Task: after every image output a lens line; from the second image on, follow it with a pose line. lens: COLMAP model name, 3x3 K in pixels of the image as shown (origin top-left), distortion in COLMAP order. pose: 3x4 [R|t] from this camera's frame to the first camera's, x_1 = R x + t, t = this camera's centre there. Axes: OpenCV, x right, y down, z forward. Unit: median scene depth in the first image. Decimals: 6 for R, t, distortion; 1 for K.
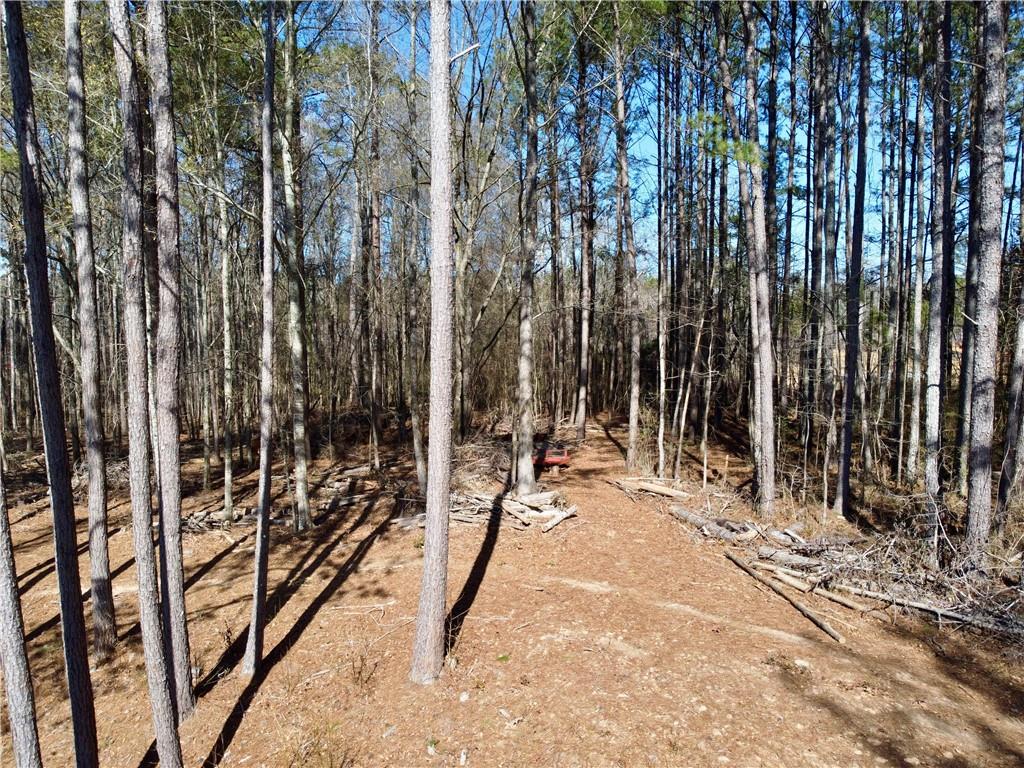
lens RADIAL K [[771.3, 0, 510.5], [0, 771.3, 384.3], [0, 0, 1]] dist [0.001701, -0.010383]
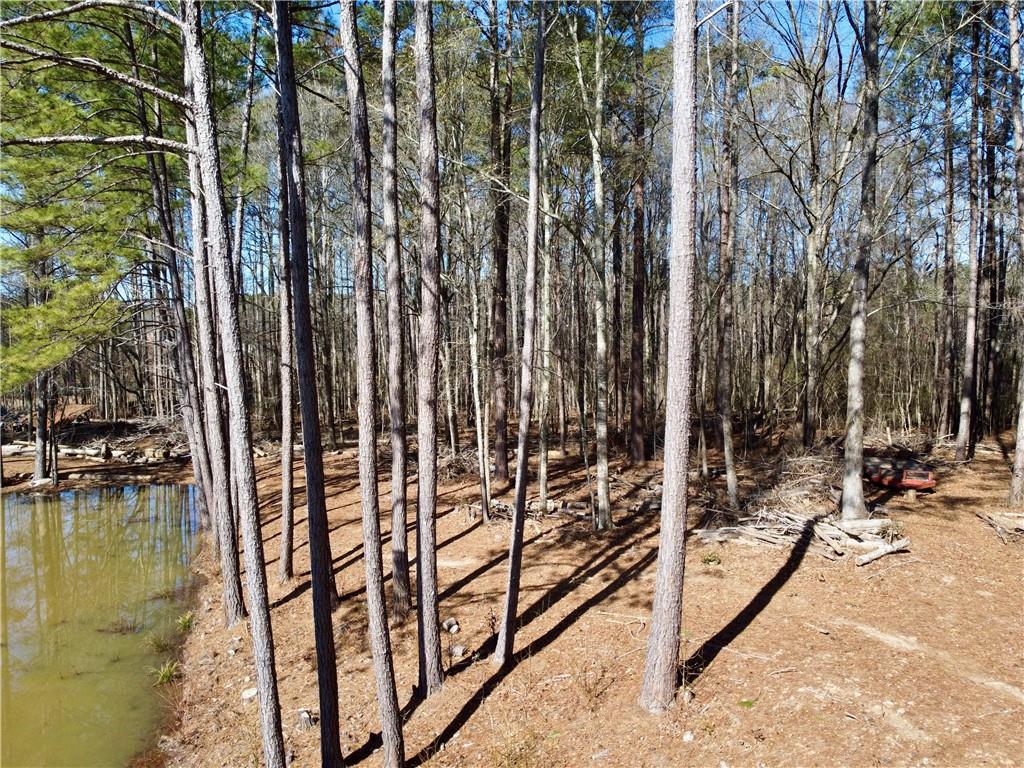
lens RADIAL K [[771.3, 0, 510.7], [0, 771.3, 383.5], [0, 0, 1]] dist [0.001701, -0.010383]
pose [[0.881318, 0.031072, -0.471500, 0.103437], [-0.032675, 0.999455, 0.004790, -0.000870], [0.471392, 0.011185, 0.881853, 0.068440]]
